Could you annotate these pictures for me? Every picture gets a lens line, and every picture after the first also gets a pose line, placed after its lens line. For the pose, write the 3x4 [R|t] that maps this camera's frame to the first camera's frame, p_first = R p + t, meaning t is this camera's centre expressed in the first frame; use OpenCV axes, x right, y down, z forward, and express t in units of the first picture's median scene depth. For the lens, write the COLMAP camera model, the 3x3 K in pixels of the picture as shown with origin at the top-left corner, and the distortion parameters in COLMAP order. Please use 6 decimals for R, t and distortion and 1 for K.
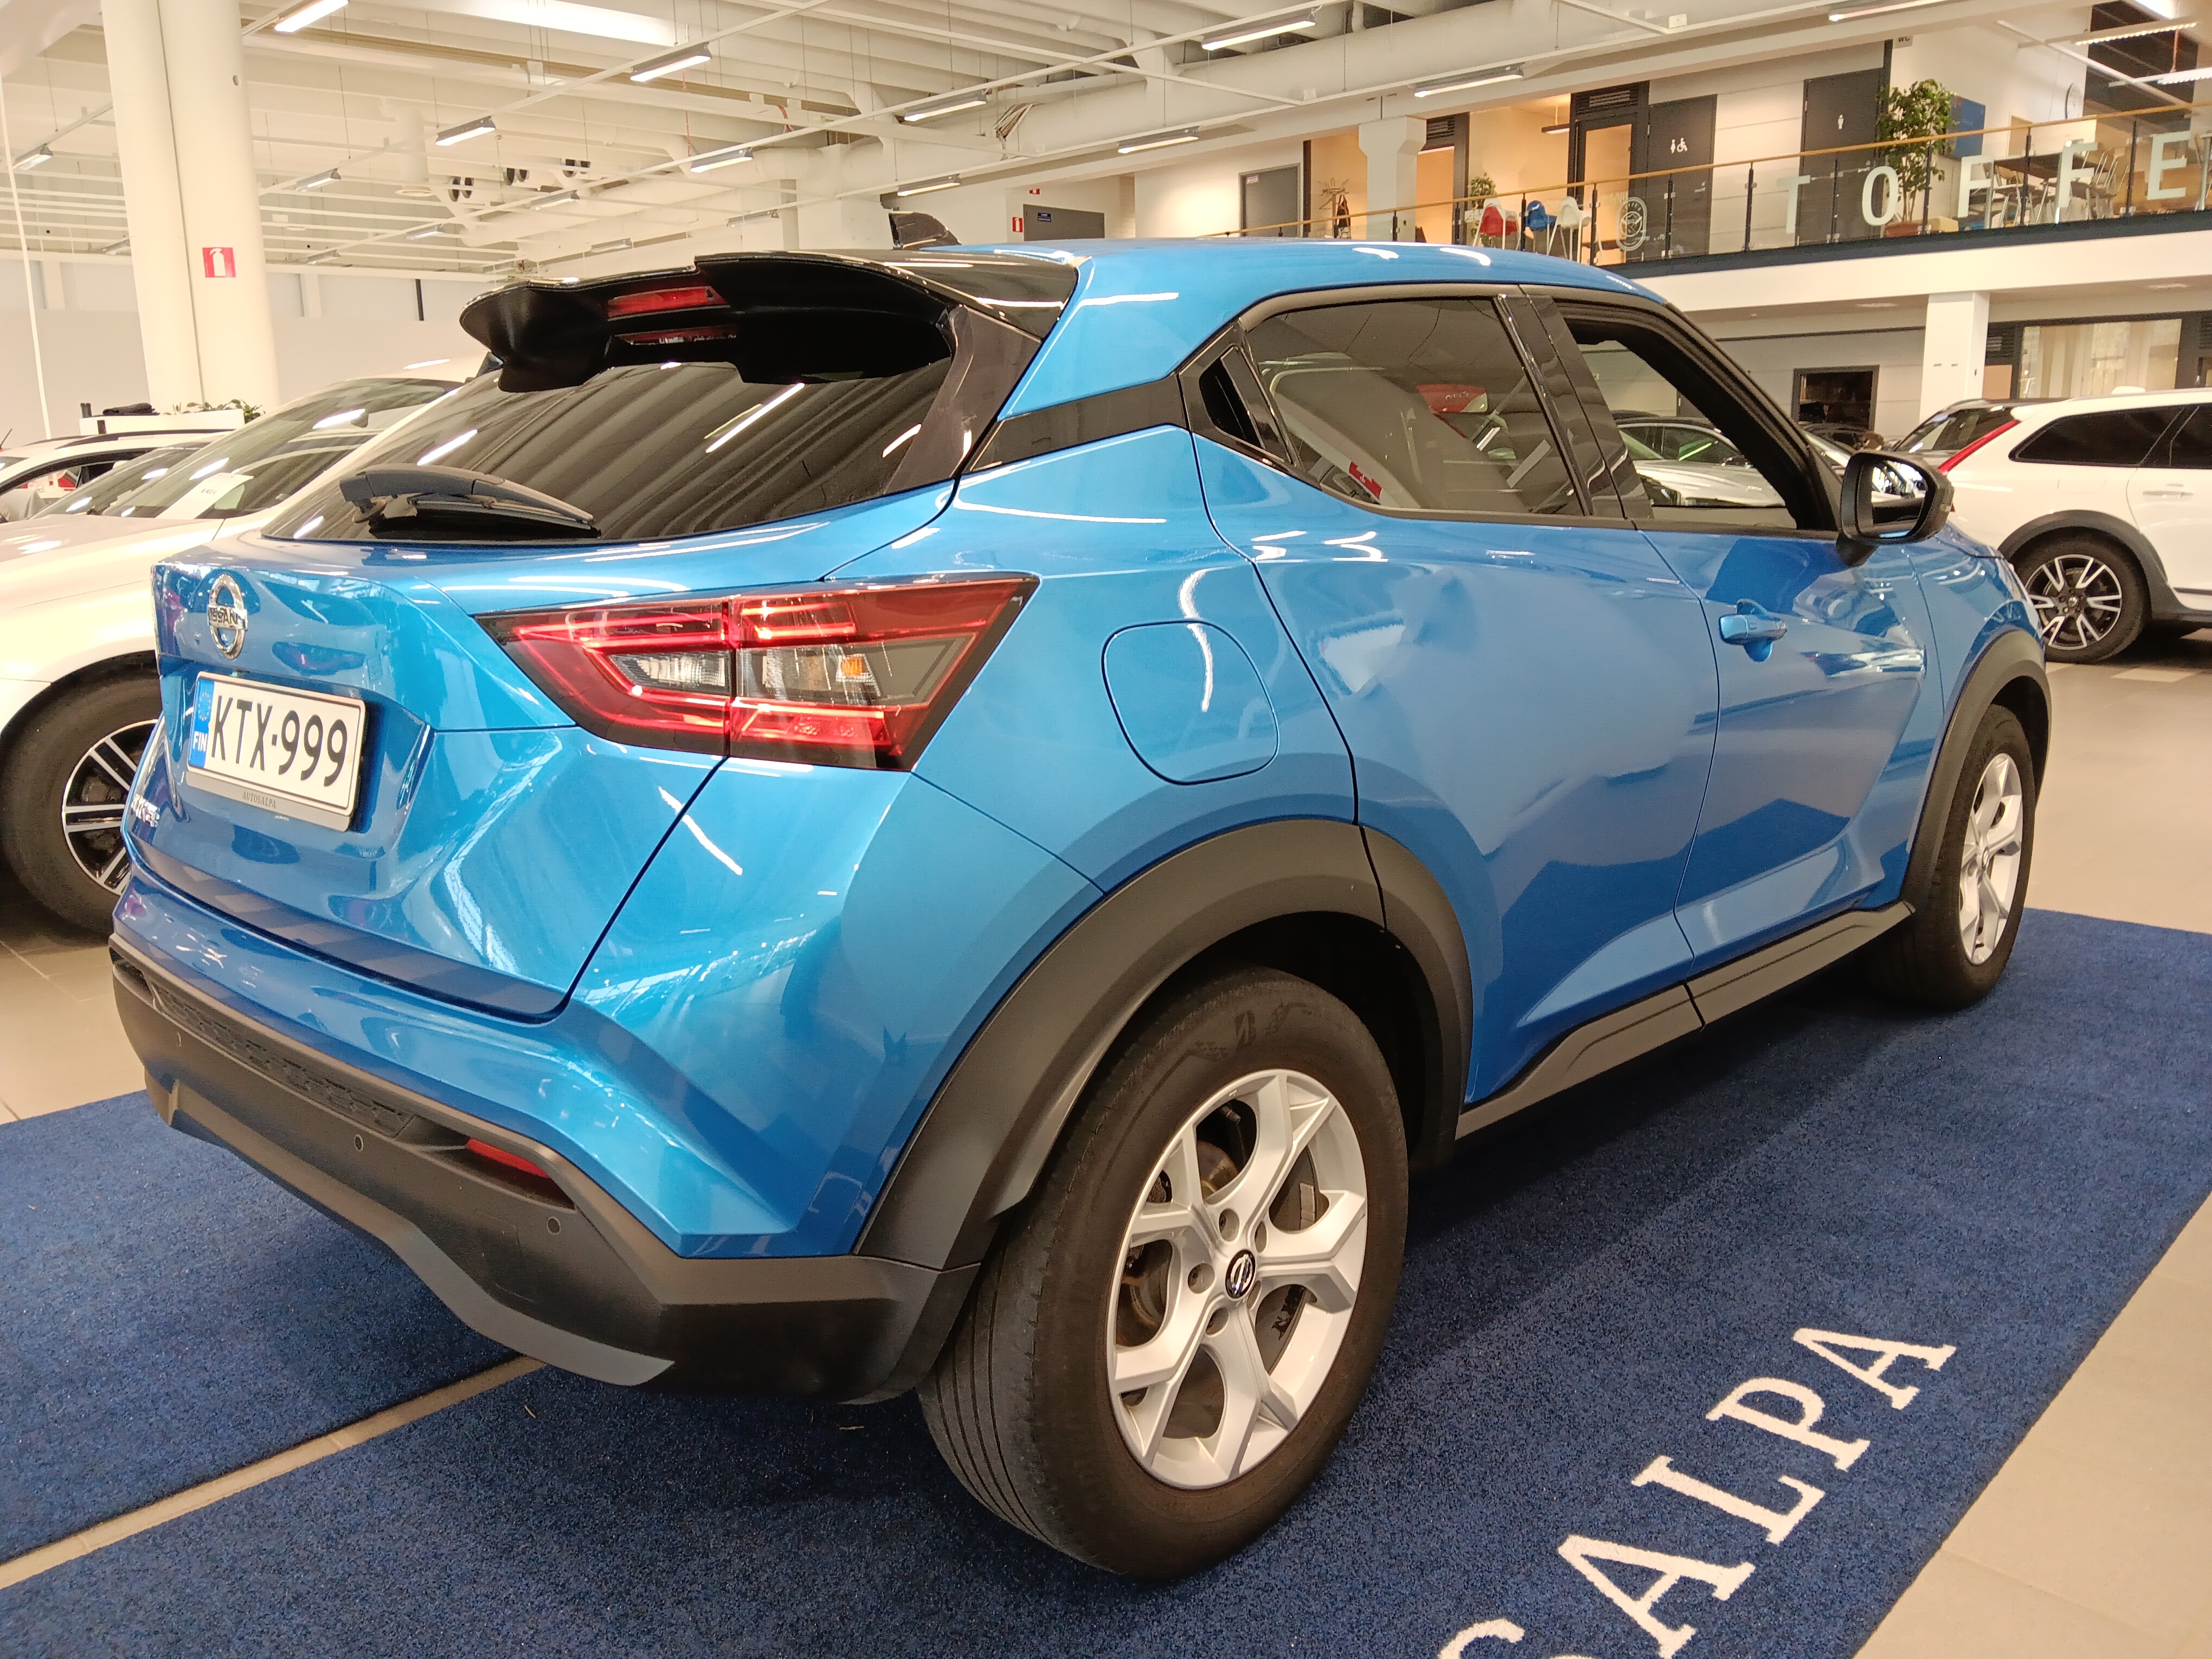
lens RADIAL K [[1839.6, 0, 1107.1], [0, 1839.6, 832.3], [0, 0, 1]] dist [0.012651, 0.001245]
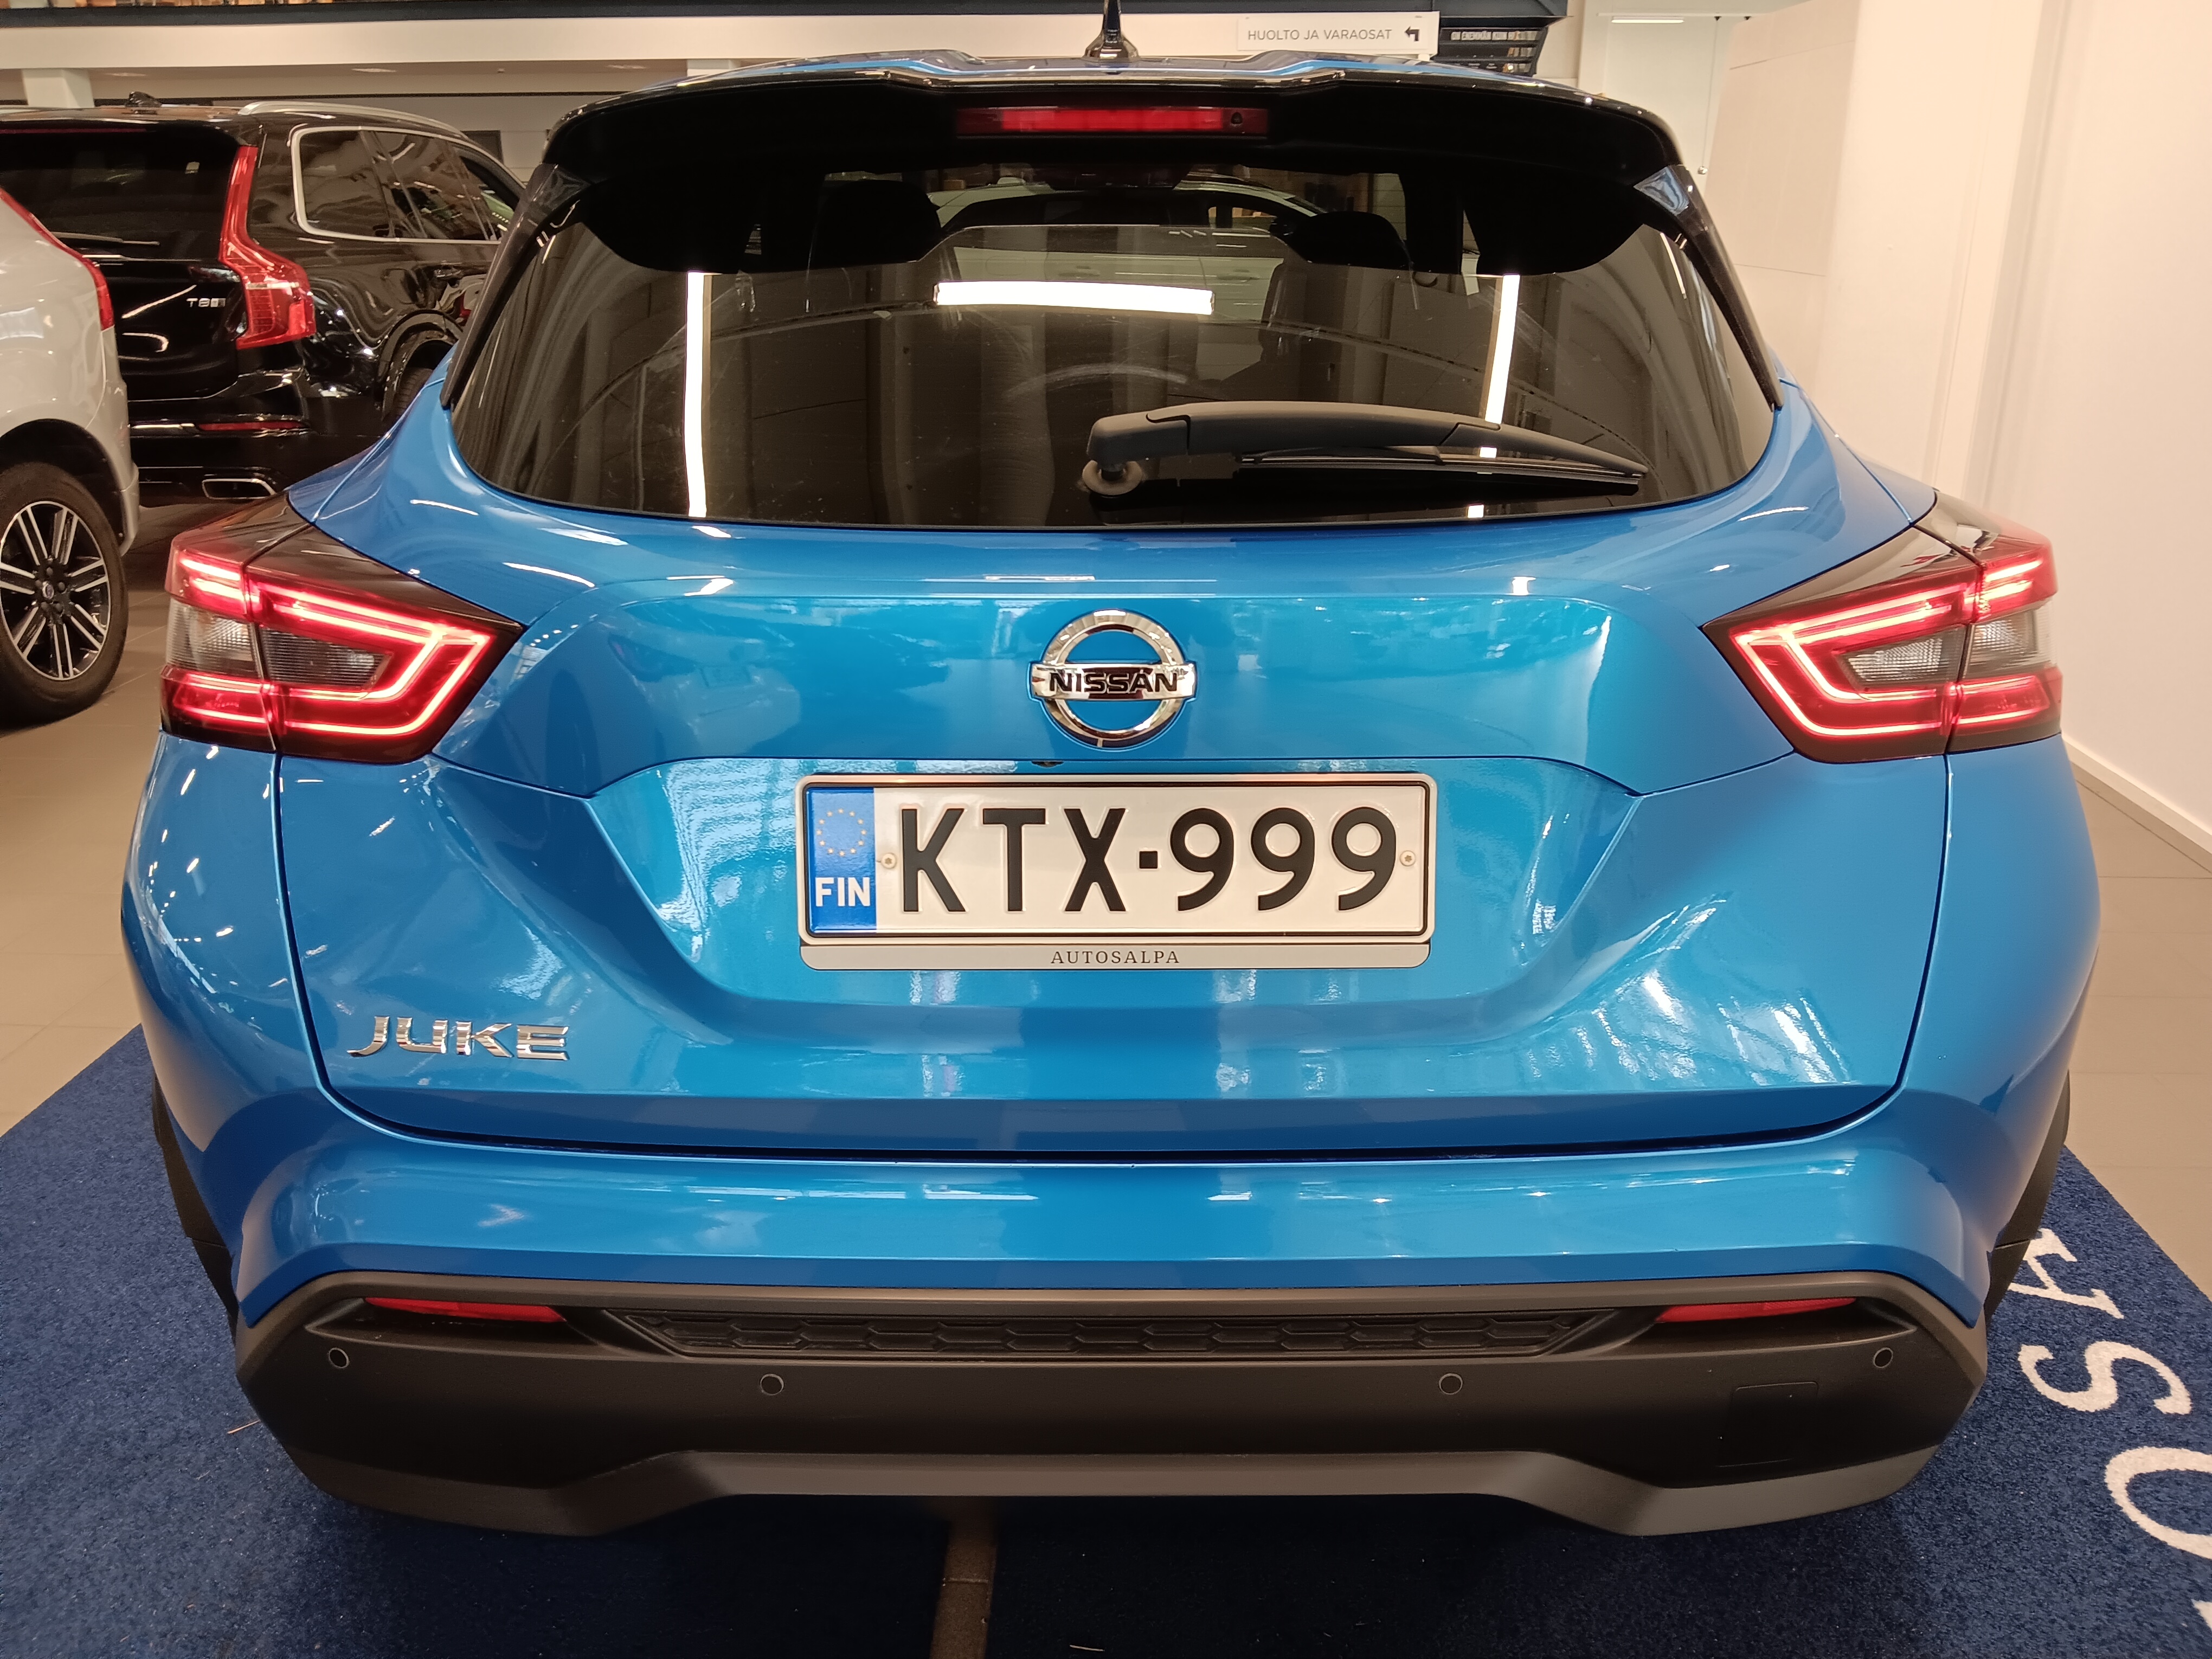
lens RADIAL K [[1839.6, 0, 1105.0], [0, 1839.6, 825.6], [0, 0, 1]] dist [0.012651, 0.001245]
pose [[0.716222, -0.224192, 0.660881, -0.881116], [0.131519, 0.973387, 0.187673, -0.182911], [-0.685368, -0.047497, 0.726646, 0.553779]]
